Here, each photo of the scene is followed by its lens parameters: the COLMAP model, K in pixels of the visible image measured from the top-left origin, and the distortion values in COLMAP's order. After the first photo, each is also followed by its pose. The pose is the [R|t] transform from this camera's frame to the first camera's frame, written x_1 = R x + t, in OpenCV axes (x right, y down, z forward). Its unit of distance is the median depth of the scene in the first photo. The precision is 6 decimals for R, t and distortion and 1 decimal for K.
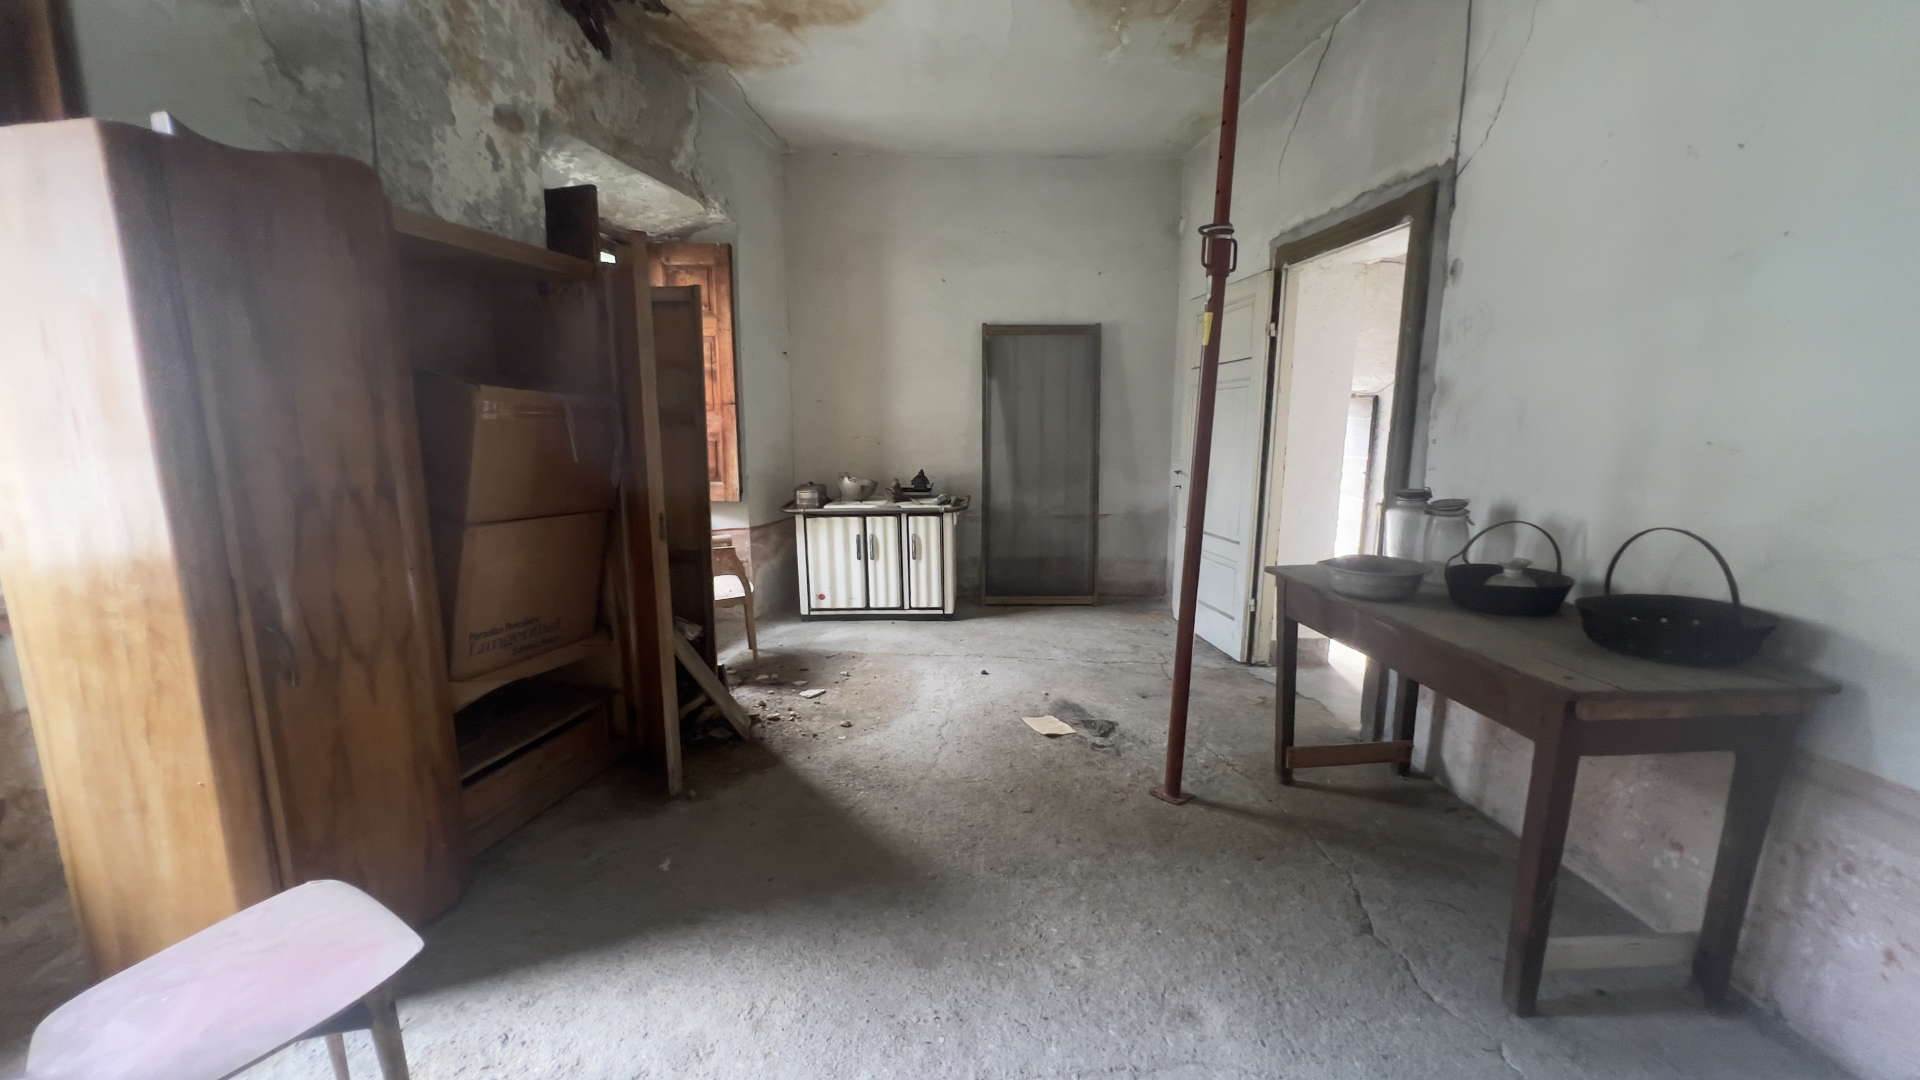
lens RADIAL K [[766.5, 0, 962.5], [0, 766.5, 539.5], [0, 0, 1]] dist [-0.003366, 0.000721]
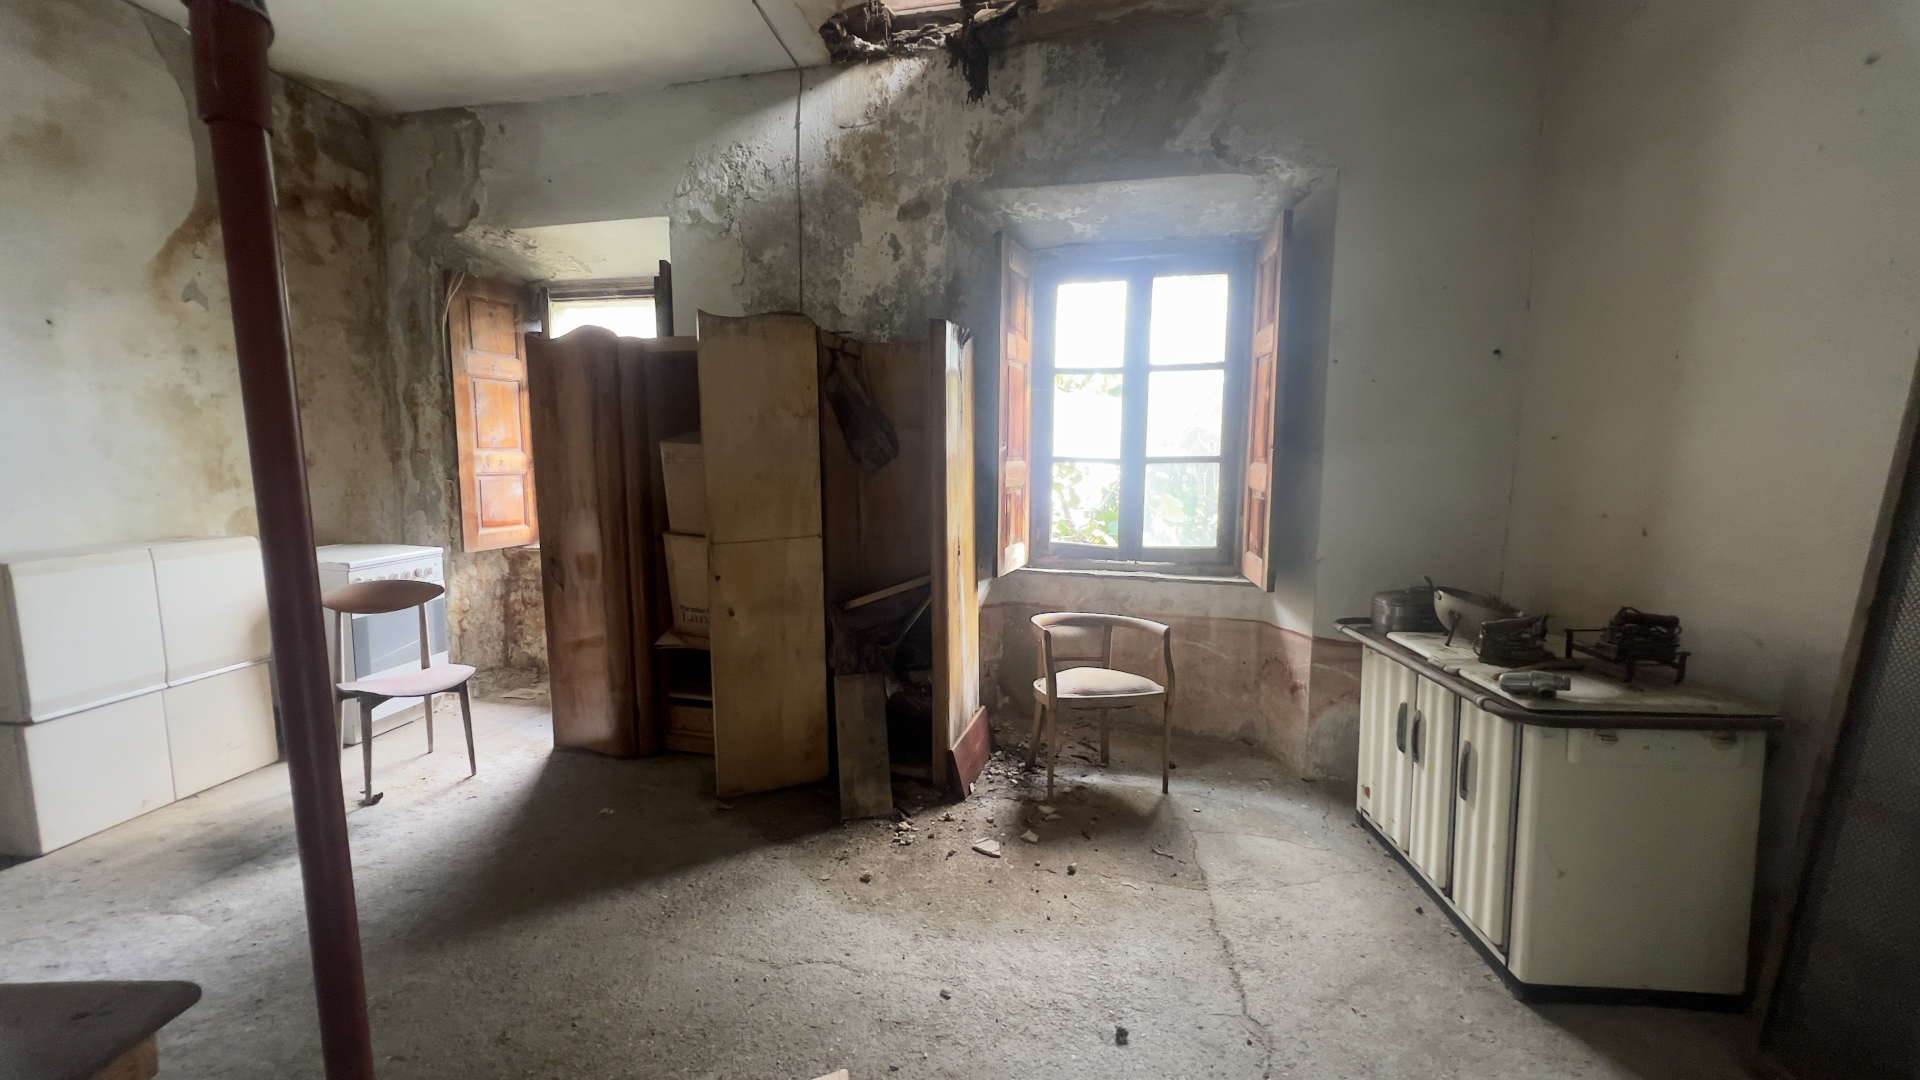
lens RADIAL K [[766.5, 0, 960.2], [0, 766.5, 540.4], [0, 0, 1]] dist [-0.003366, 0.000721]
pose [[-0.064456, 0.111397, -0.991684, 0.631644], [-0.162141, 0.979376, 0.120553, -0.213661], [0.984660, 0.168563, -0.045064, 1.235622]]
